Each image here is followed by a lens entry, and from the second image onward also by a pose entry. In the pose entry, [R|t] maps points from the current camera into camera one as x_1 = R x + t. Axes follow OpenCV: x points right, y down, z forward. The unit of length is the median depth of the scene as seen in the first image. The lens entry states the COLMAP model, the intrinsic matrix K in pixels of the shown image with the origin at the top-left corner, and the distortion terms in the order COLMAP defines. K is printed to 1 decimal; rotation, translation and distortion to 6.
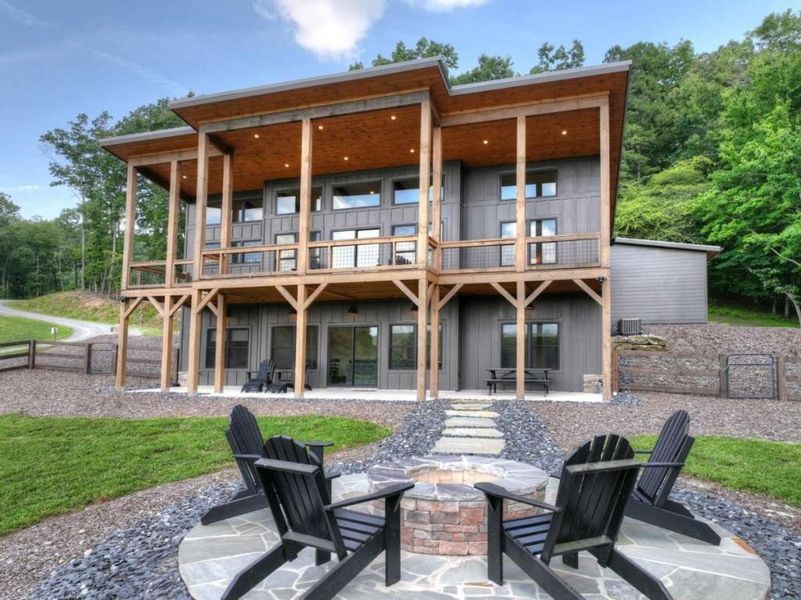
lens RADIAL K [[584.1, 0, 400.5], [0, 584.1, 300.0], [0, 0, 1]] dist [0.022745, -0.004491]
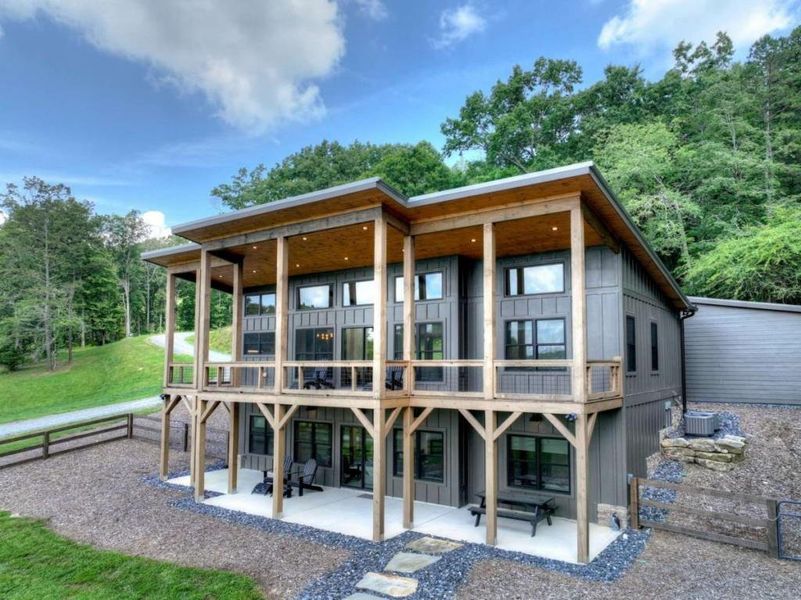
lens RADIAL K [[580.5, 0, 400.5], [0, 580.5, 300.0], [0, 0, 1]] dist [0.024052, 0.004318]
pose [[0.953427, -0.032047, -0.299915, 0.298980], [0.030423, 0.999486, -0.010085, -0.167141], [0.300084, 0.000490, 0.953913, 0.099322]]
